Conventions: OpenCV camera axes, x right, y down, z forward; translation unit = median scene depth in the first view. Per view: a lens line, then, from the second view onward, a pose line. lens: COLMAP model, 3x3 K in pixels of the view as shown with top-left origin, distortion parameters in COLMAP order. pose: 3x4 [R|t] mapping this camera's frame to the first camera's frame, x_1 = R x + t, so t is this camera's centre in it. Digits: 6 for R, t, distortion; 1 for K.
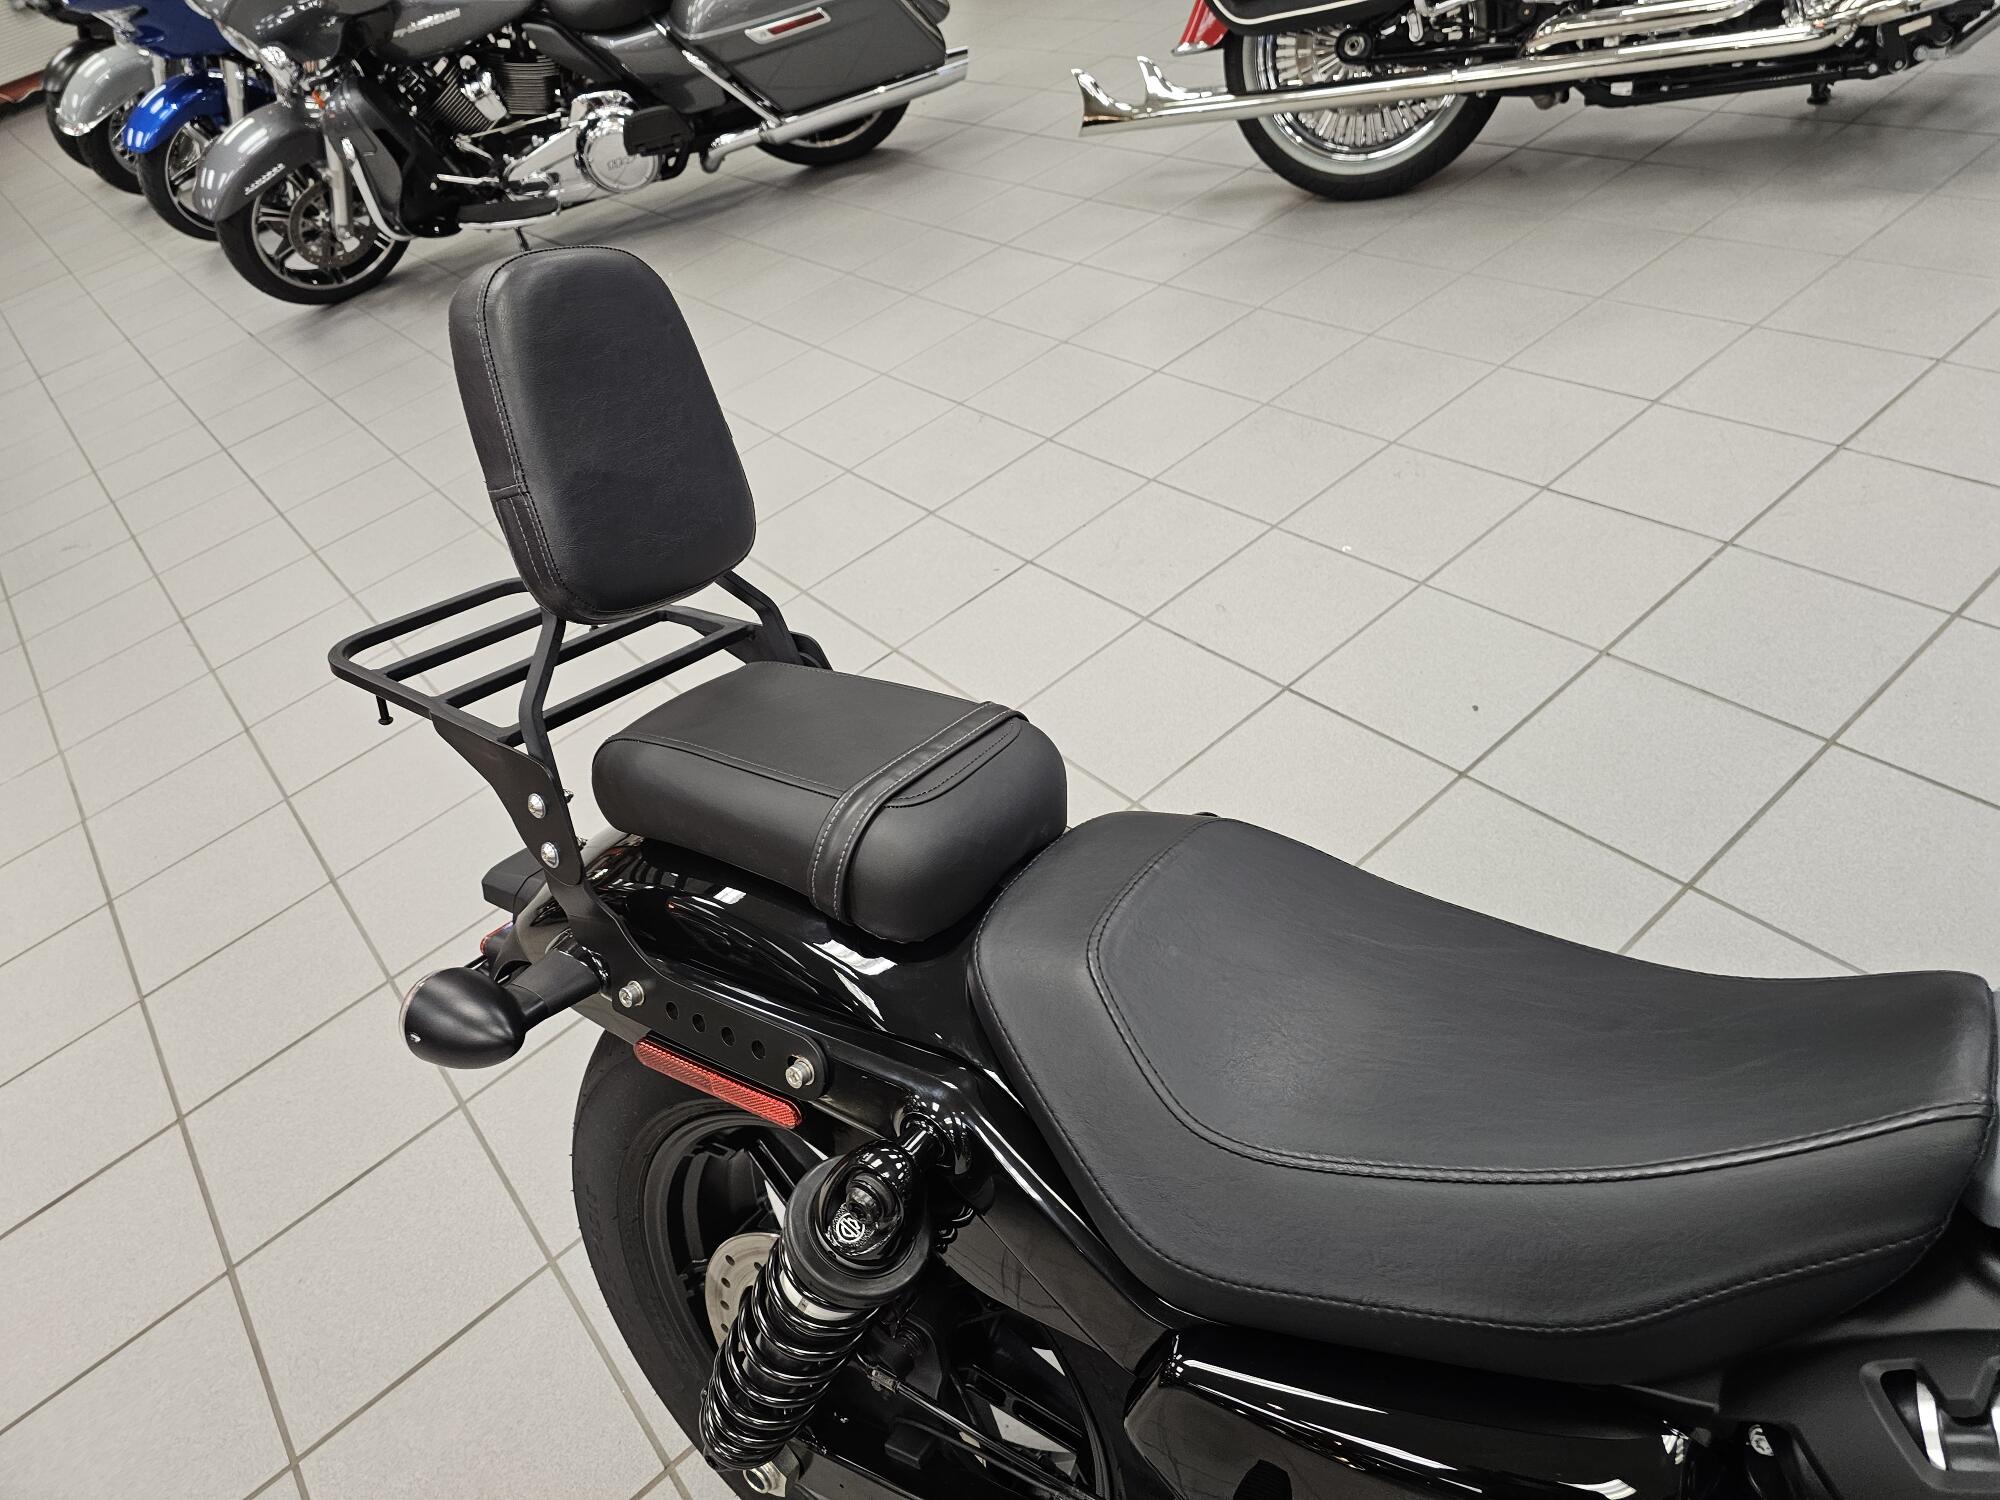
lens RADIAL K [[1359.3, 0, 1004.8], [0, 1359.3, 737.3], [0, 0, 1]] dist [0.041203, -0.037591]
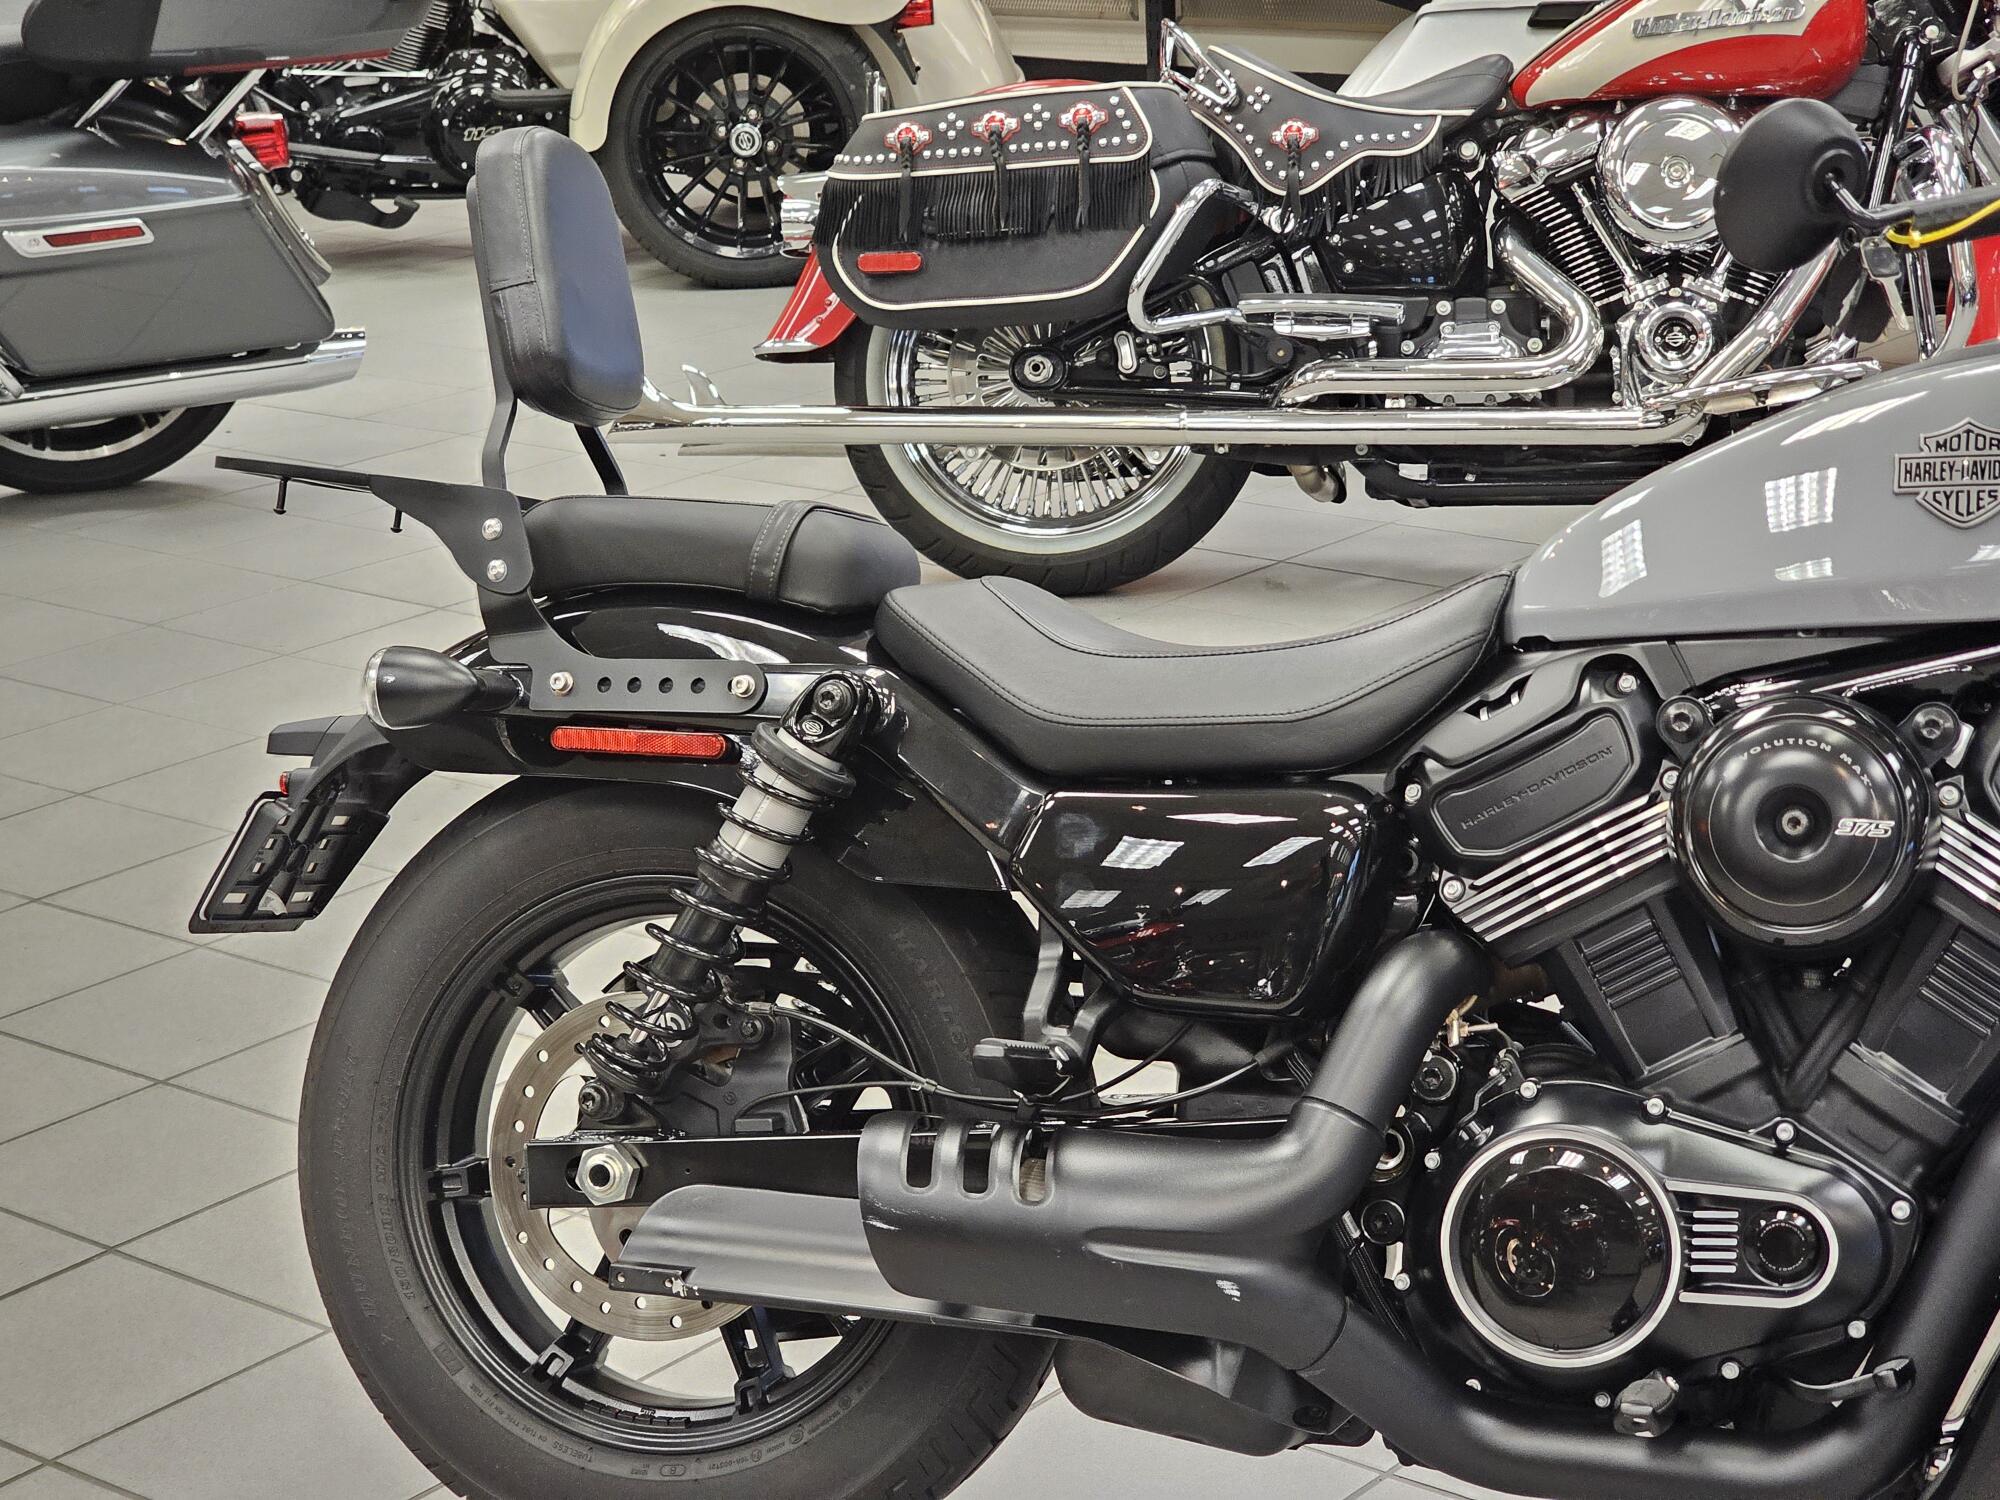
lens RADIAL K [[4107.5, 0, 1000.0], [0, 4107.5, 750.0], [0, 0, 1]] dist [-0.135494, 2.132271]
pose [[0.961707, 0.124737, 0.244051, -0.201684], [-0.007237, 0.901680, -0.432343, 0.468830], [-0.273985, 0.414021, 0.868055, -0.576231]]
